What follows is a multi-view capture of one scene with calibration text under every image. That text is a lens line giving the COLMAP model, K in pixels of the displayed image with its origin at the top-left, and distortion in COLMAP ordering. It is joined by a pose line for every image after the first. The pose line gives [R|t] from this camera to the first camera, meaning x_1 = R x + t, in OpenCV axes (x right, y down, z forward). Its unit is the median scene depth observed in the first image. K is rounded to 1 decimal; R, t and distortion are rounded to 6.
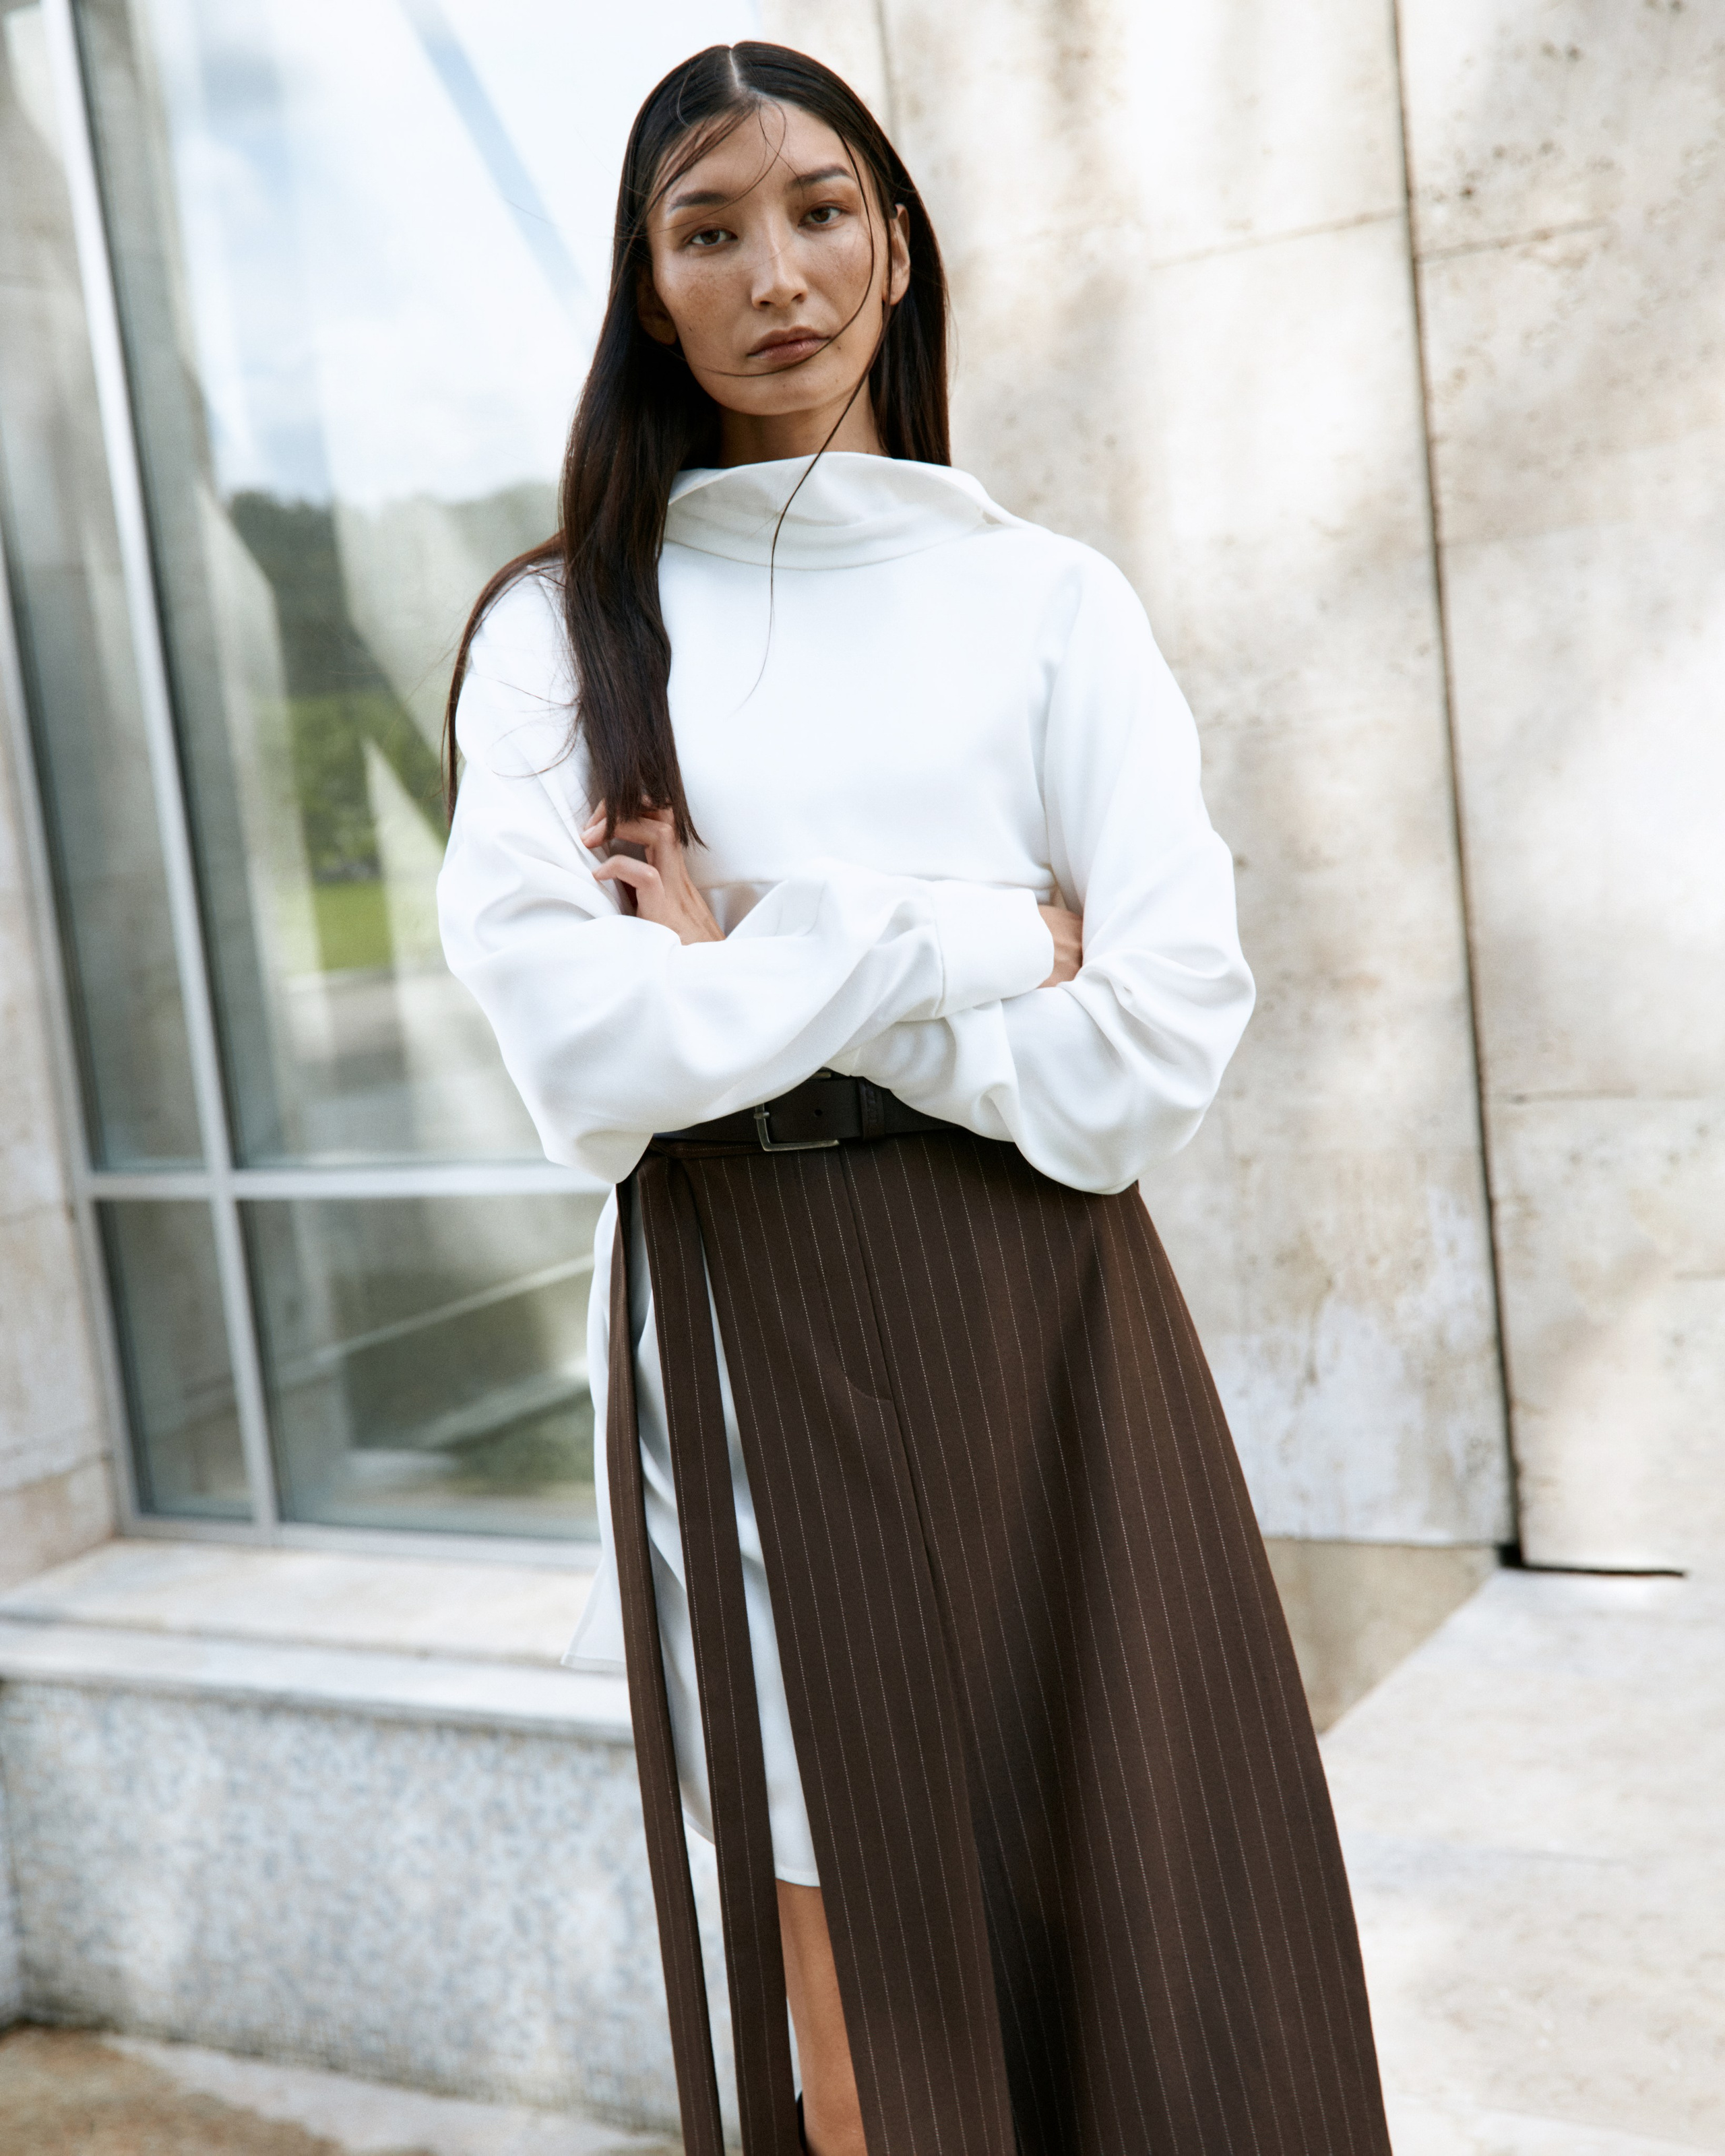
lens RADIAL K [[2358.1, 0, 864.3], [0, 2358.1, 1204.2], [0, 0, 1]] dist [0.010537, -0.018405]
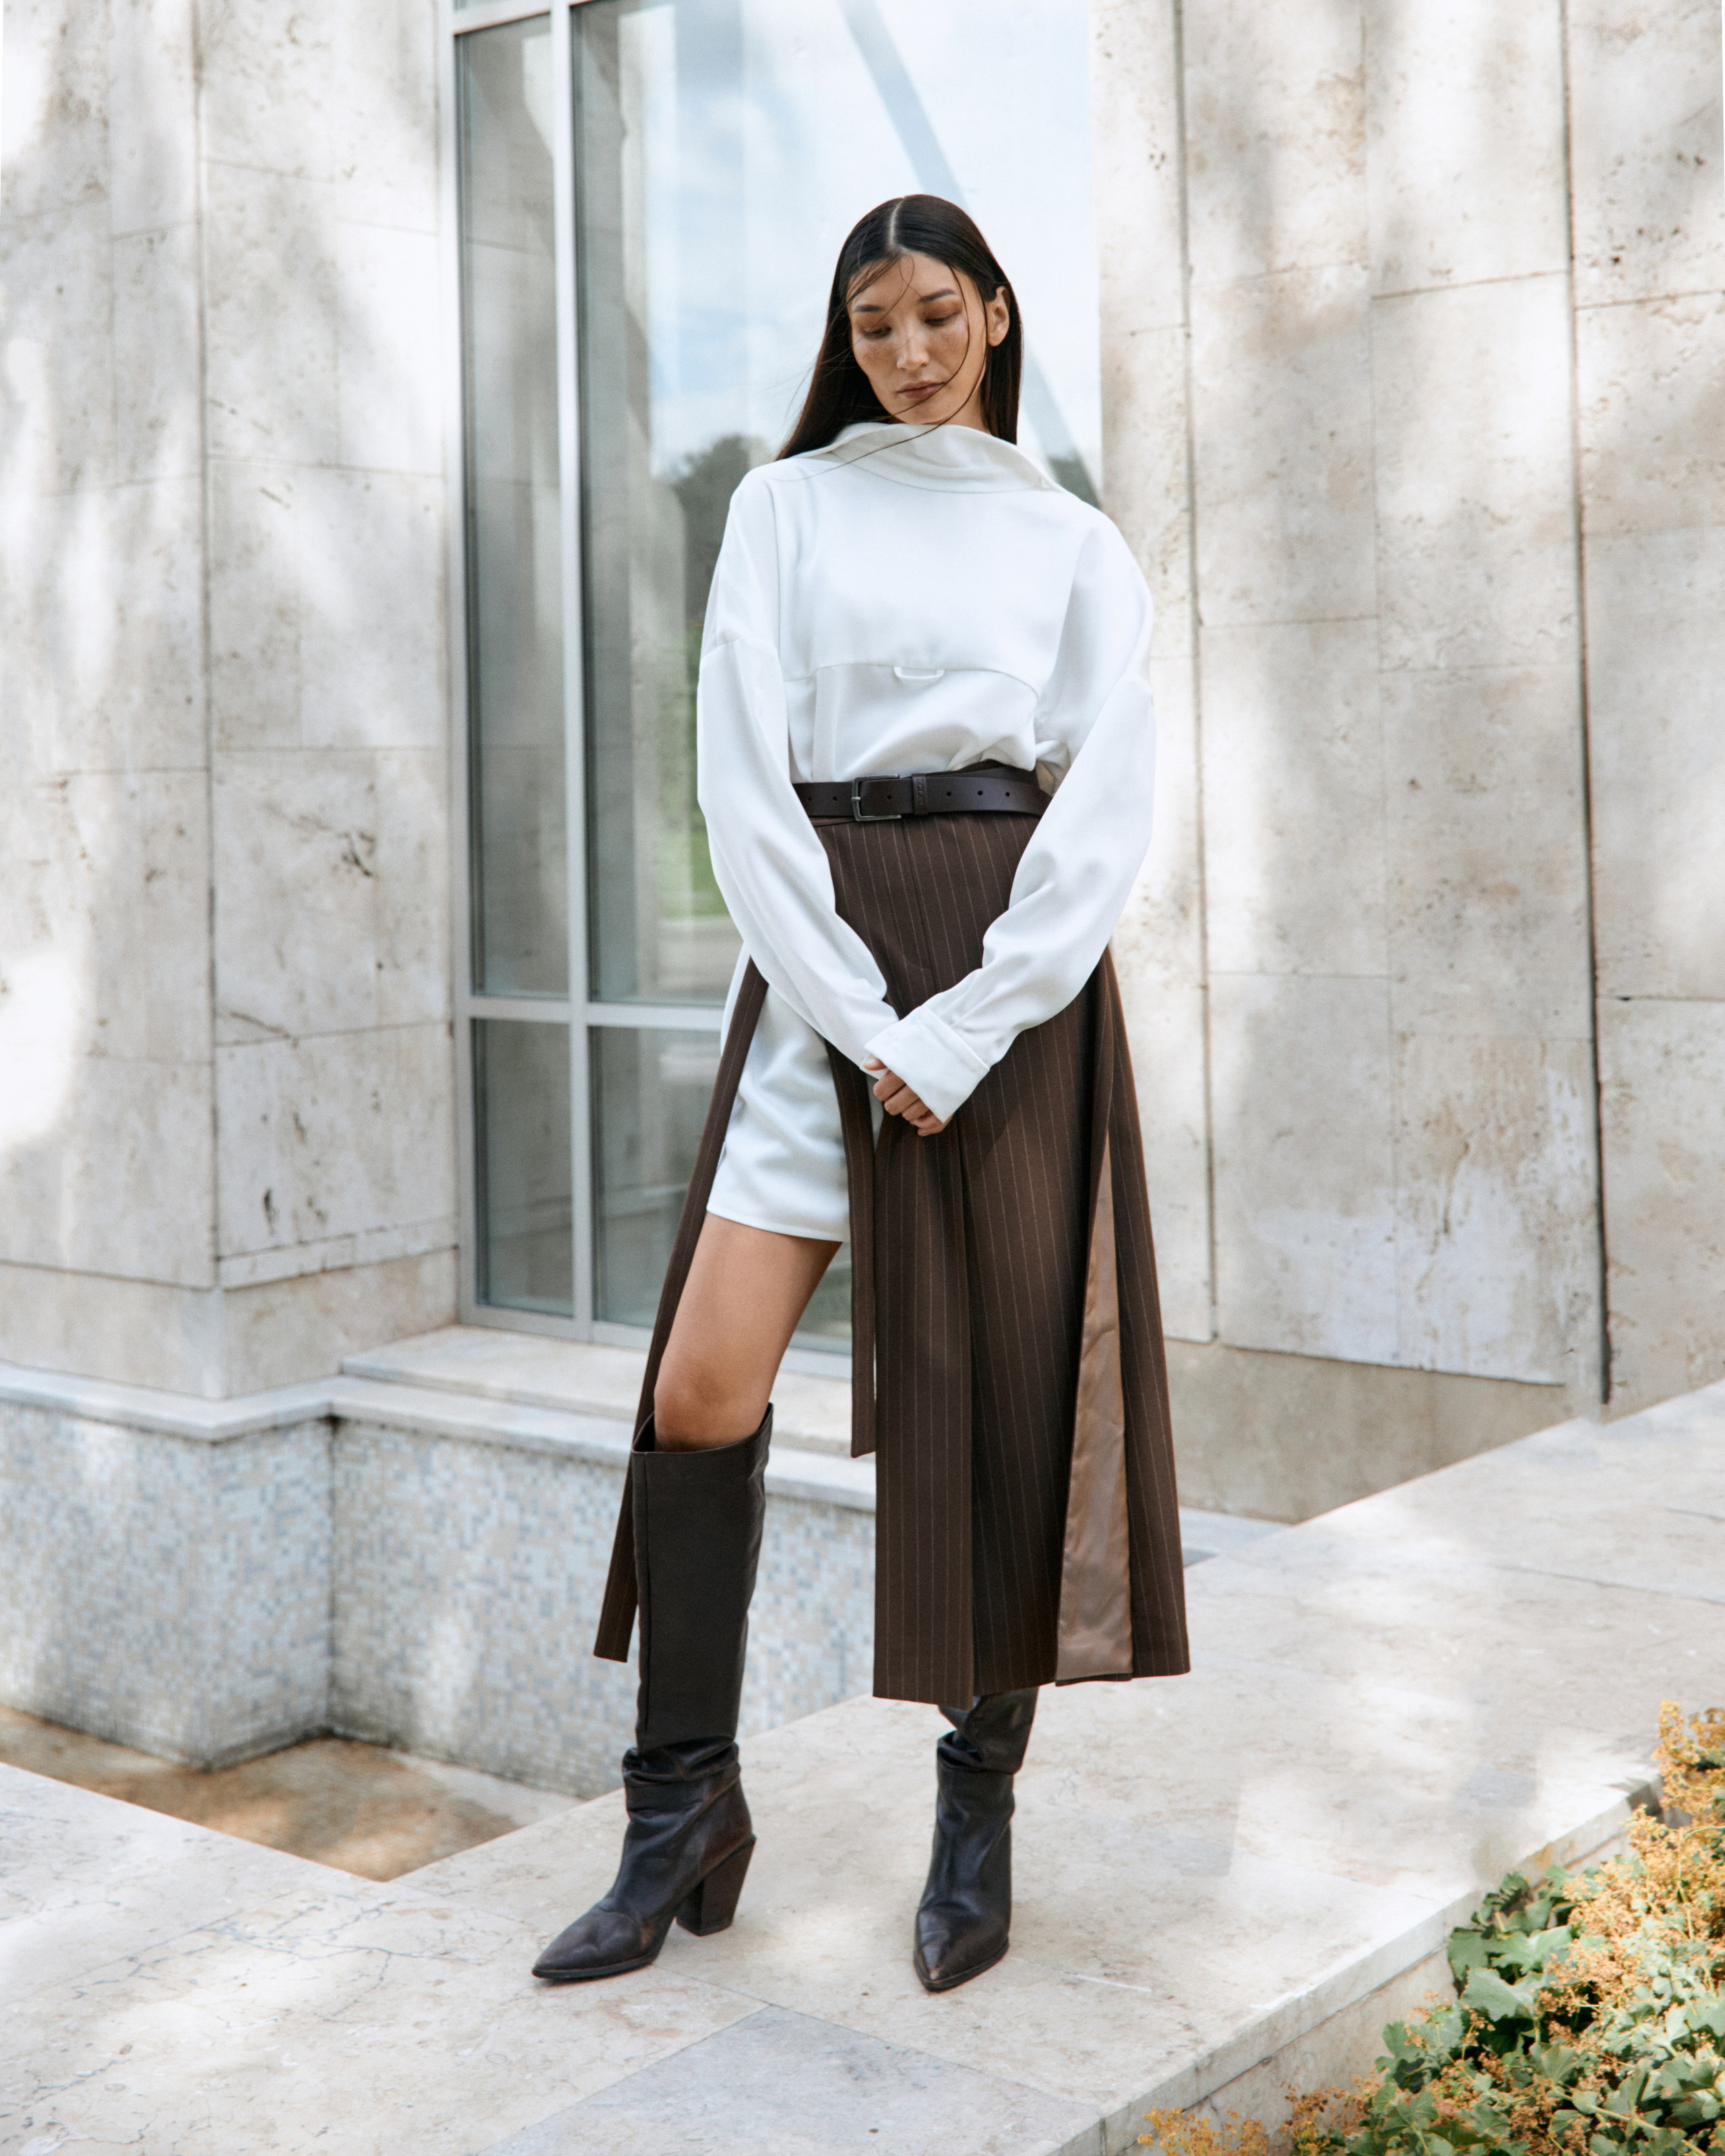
lens RADIAL K [[2911.0, 0, 862.5], [0, 2911.0, 1078.0], [0, 0, 1]] dist [-0.019952, -0.006341]
pose [[0.977078, 0.099772, -0.188051, 0.170412], [-0.113024, 0.991712, -0.061091, 0.119749], [0.180398, 0.080945, 0.980257, -0.466509]]
